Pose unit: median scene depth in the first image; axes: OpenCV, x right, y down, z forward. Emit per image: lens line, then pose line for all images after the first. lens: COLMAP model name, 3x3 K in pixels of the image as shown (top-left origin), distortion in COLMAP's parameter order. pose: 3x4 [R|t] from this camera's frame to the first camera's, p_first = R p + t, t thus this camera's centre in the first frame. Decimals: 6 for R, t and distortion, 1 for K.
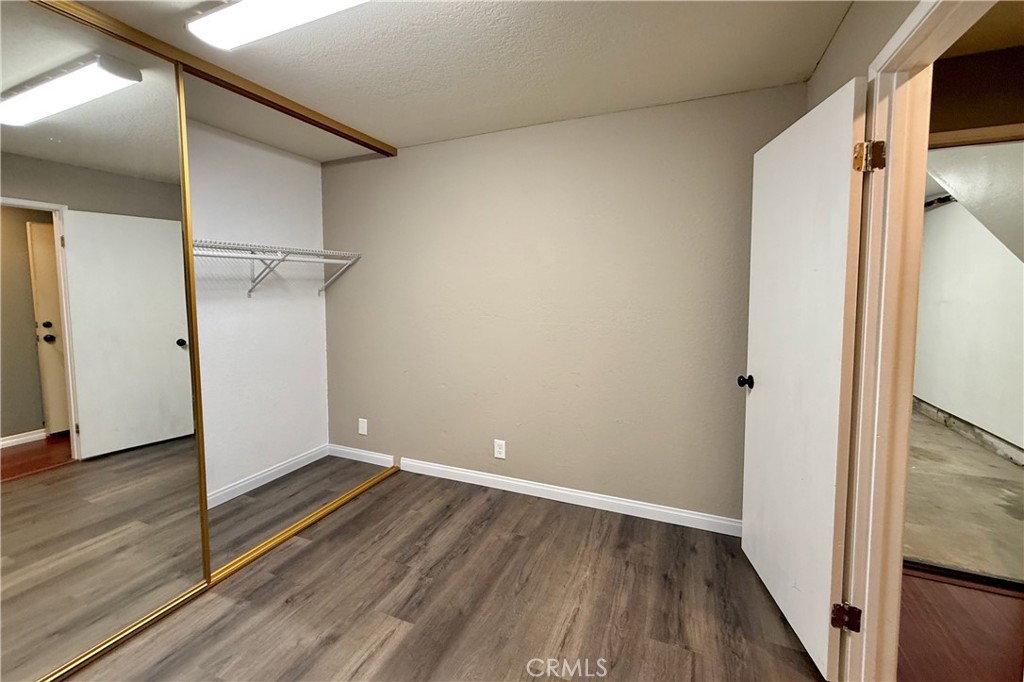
lens RADIAL K [[417.7, 0, 510.5], [0, 417.7, 330.8], [0, 0, 1]] dist [-0.000104, 0.000092]
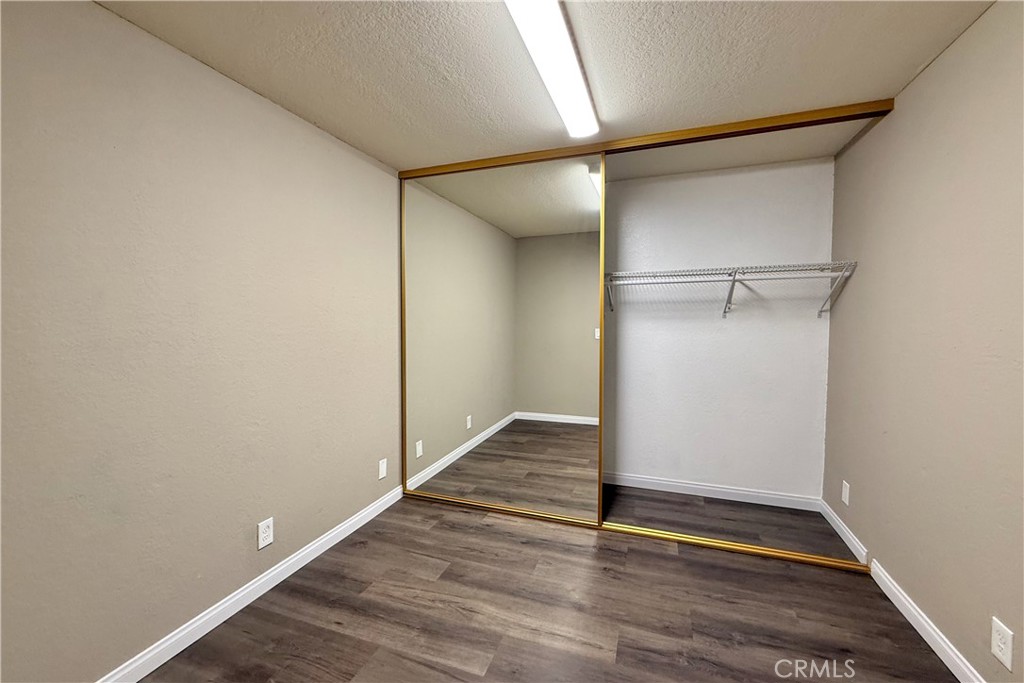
lens RADIAL K [[417.7, 0, 510.5], [0, 417.7, 331.3], [0, 0, 1]] dist [-0.000104, 0.000092]
pose [[0.056629, 0.042126, -0.997506, 0.479719], [-0.096353, 0.994676, 0.036537, -0.036194], [0.993735, 0.094044, 0.060387, 0.463710]]
